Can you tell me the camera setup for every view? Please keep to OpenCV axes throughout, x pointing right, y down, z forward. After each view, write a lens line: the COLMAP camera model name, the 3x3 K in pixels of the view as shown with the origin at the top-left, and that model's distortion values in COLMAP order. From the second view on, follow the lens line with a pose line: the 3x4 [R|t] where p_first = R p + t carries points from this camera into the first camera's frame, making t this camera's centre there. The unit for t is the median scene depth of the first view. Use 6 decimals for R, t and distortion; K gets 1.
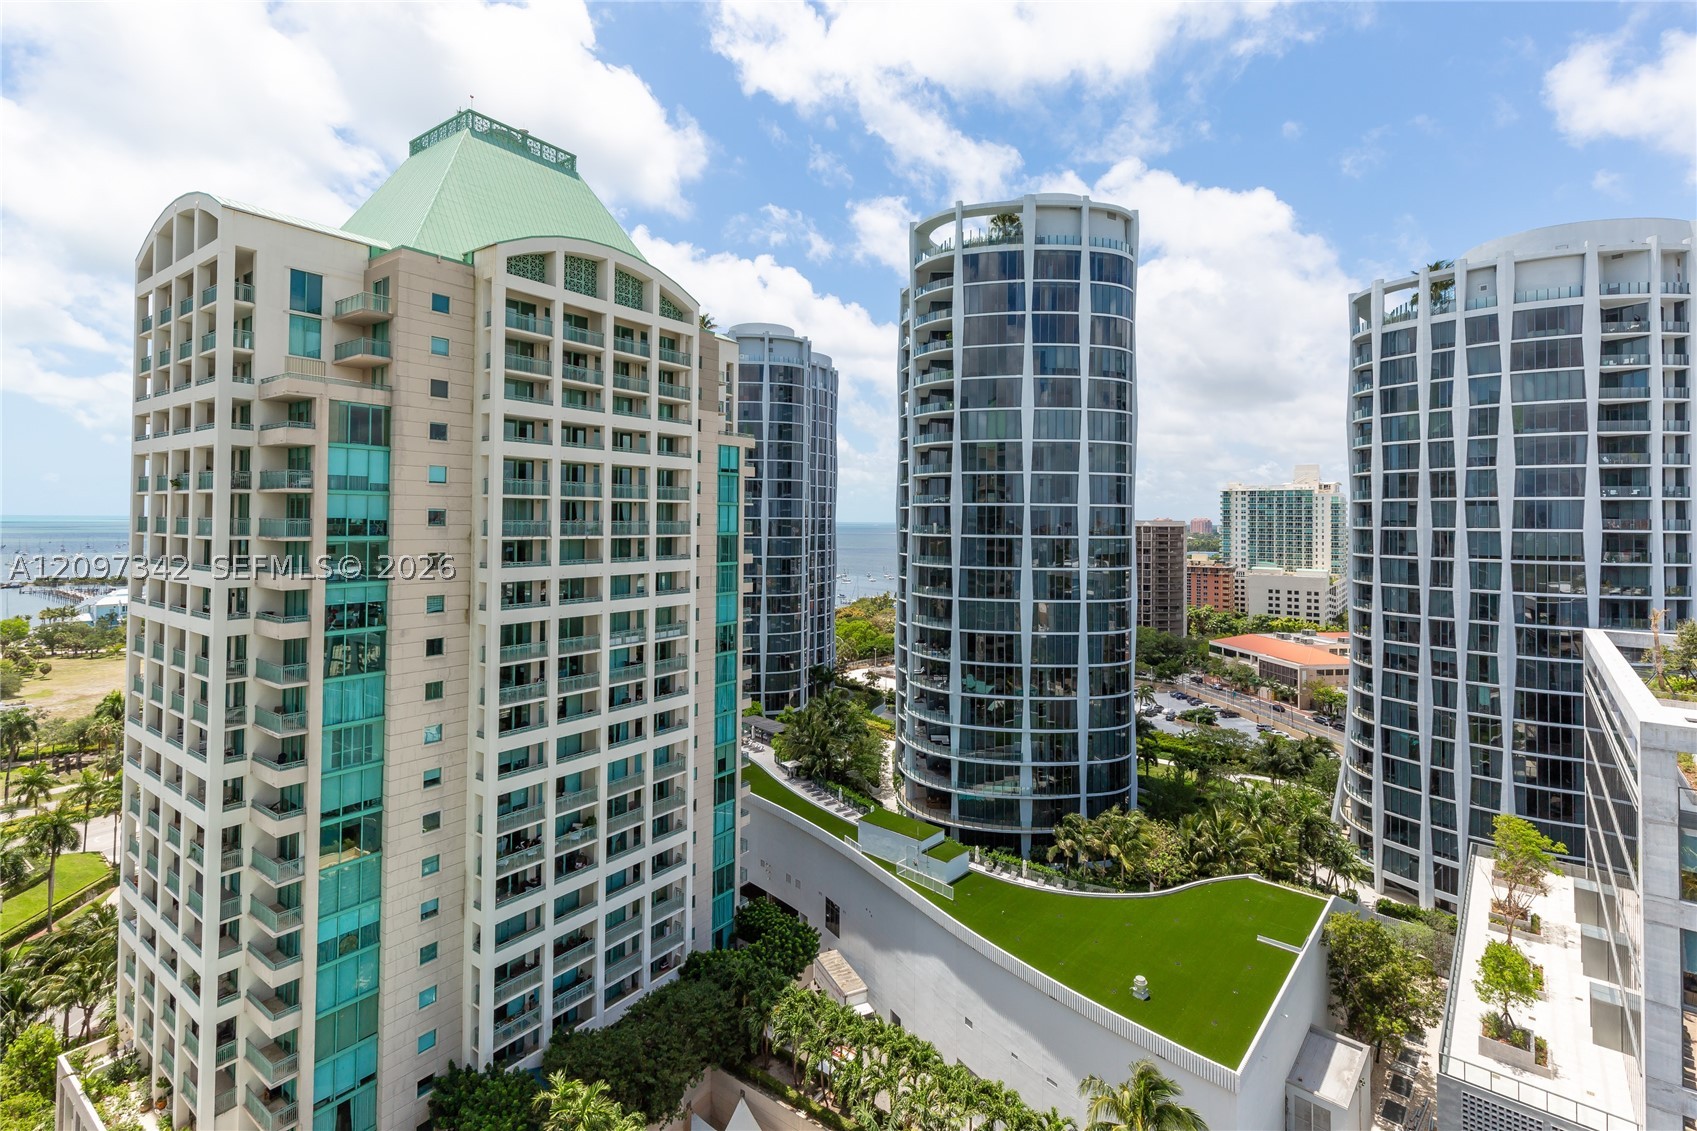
lens RADIAL K [[777.8, 0, 856.8], [0, 777.8, 506.1], [0, 0, 1]] dist [0.004632, -0.001141]
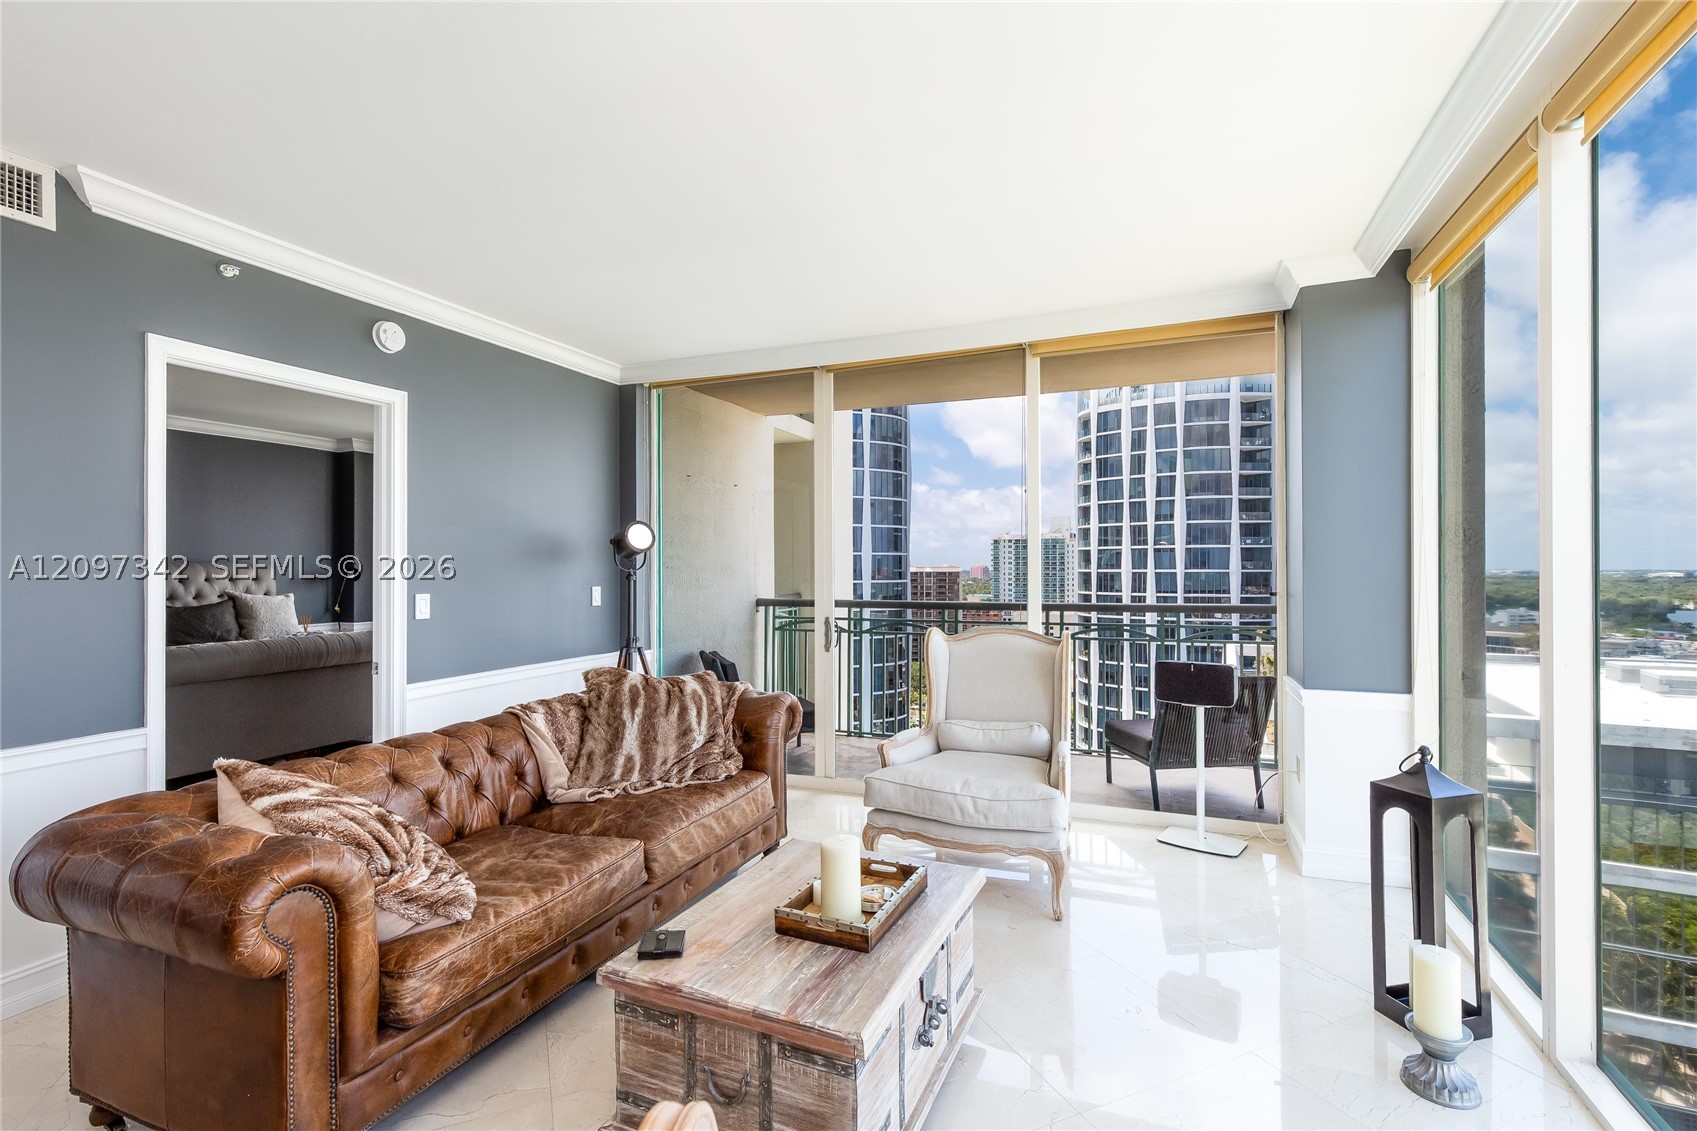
lens RADIAL K [[773.3, 0, 853.4], [0, 773.3, 565.8], [0, 0, 1]] dist [0.013247, -0.000502]
pose [[0.967733, -0.011008, 0.251737, -0.013965], [0.007342, 0.999853, 0.015496, -0.001024], [-0.251871, -0.013147, 0.967672, -0.096099]]
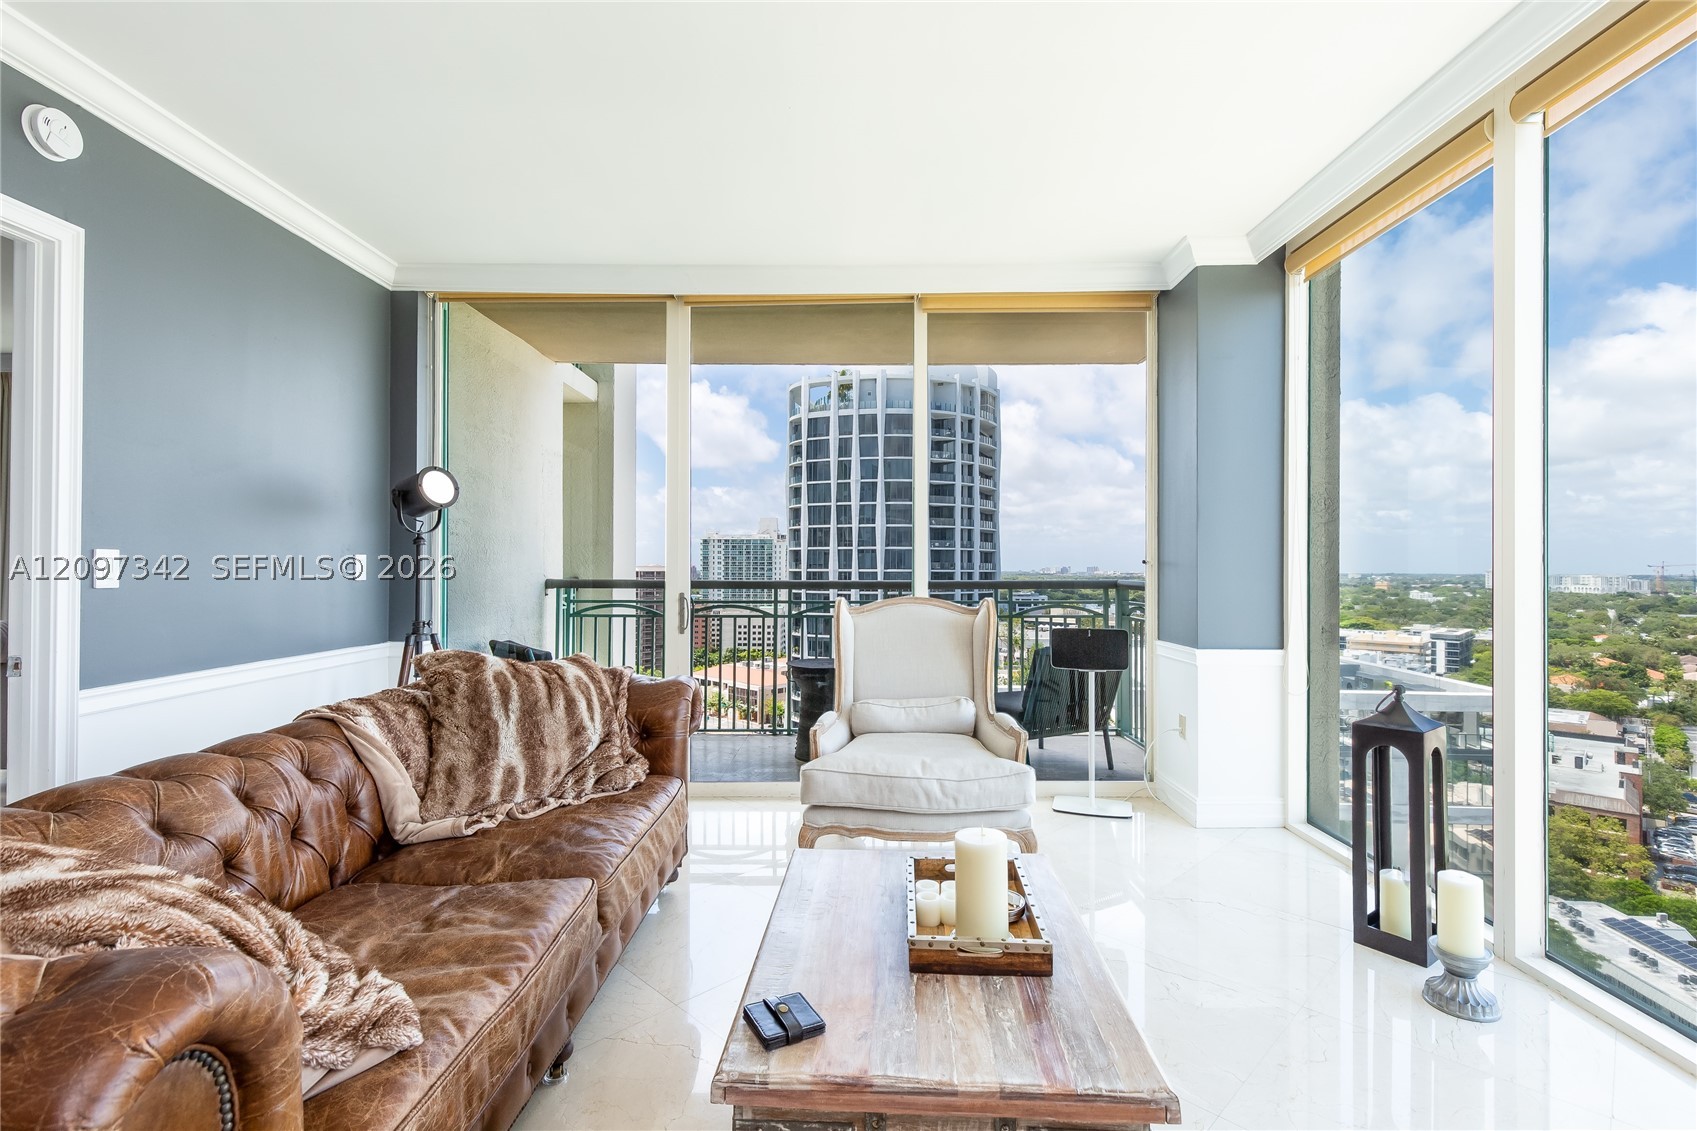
lens RADIAL K [[777.7, 0, 853.0], [0, 777.7, 565.5], [0, 0, 1]] dist [0.007542, -0.000233]
pose [[0.809942, -0.004153, 0.586495, -0.020506], [-0.005986, 0.999864, 0.015347, 0.000853], [-0.586479, -0.015941, 0.809807, -0.087449]]
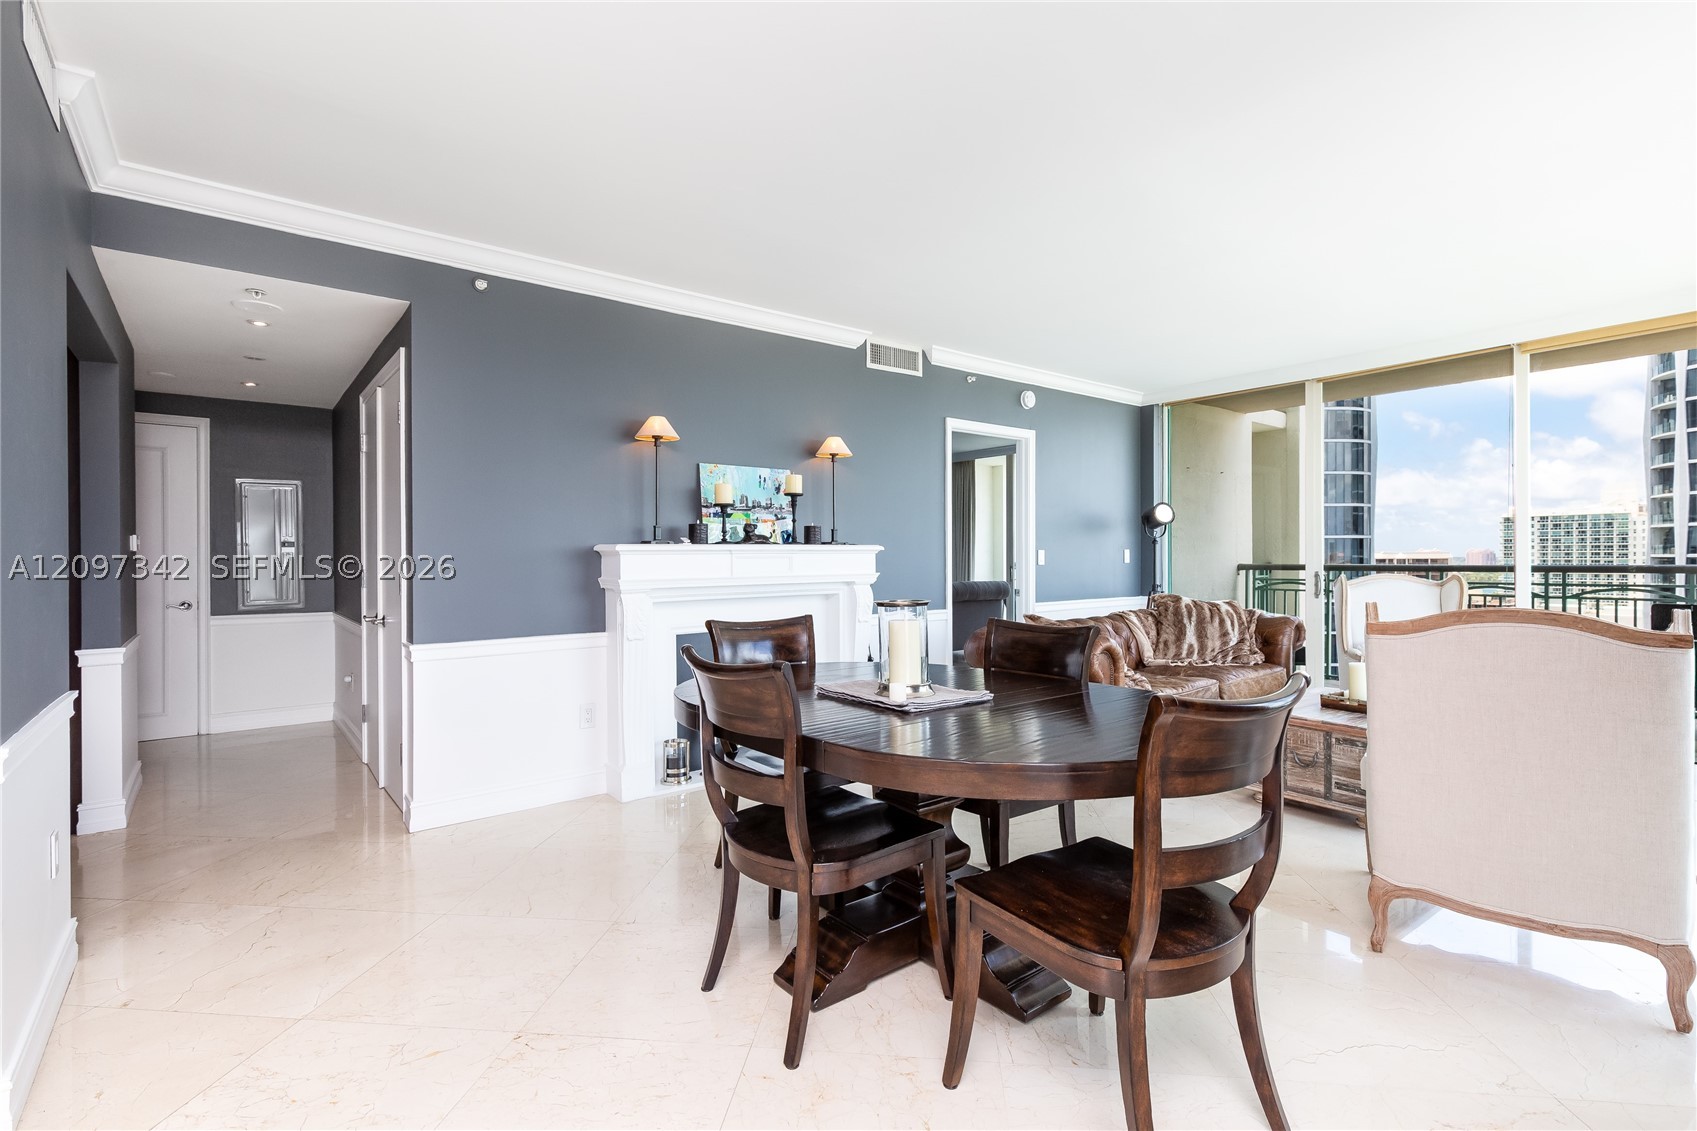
lens RADIAL K [[773.7, 0, 852.2], [0, 773.7, 560.1], [0, 0, 1]] dist [0.003799, 0.000090]
pose [[0.964936, -0.013754, -0.262125, -0.023556], [0.018885, 0.999676, 0.017067, 0.000286], [0.261805, -0.021419, 0.964883, -0.120075]]
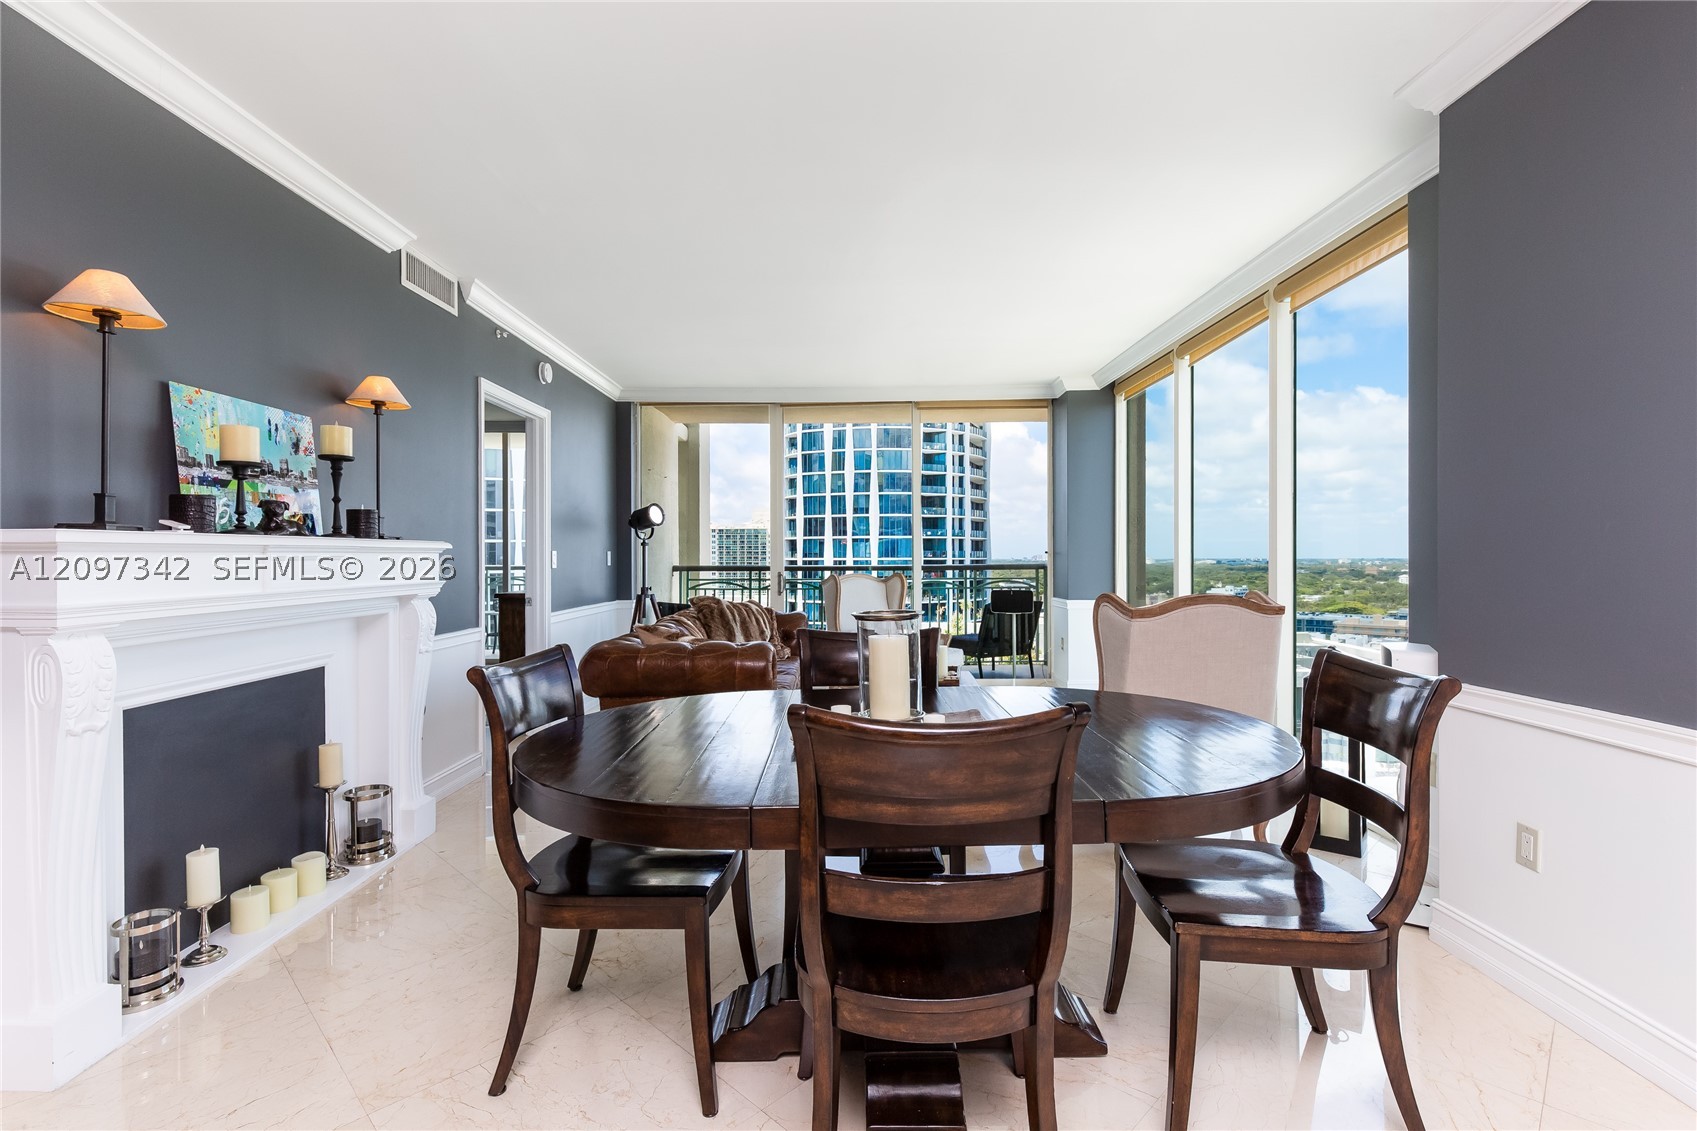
lens RADIAL K [[774.7, 0, 844.6], [0, 774.7, 560.3], [0, 0, 1]] dist [0.003556, -0.000034]
pose [[0.810762, -0.014054, 0.585207, -0.041272], [0.000606, 0.999731, 0.023169, 0.000278], [-0.585375, -0.018430, 0.810553, -0.110769]]
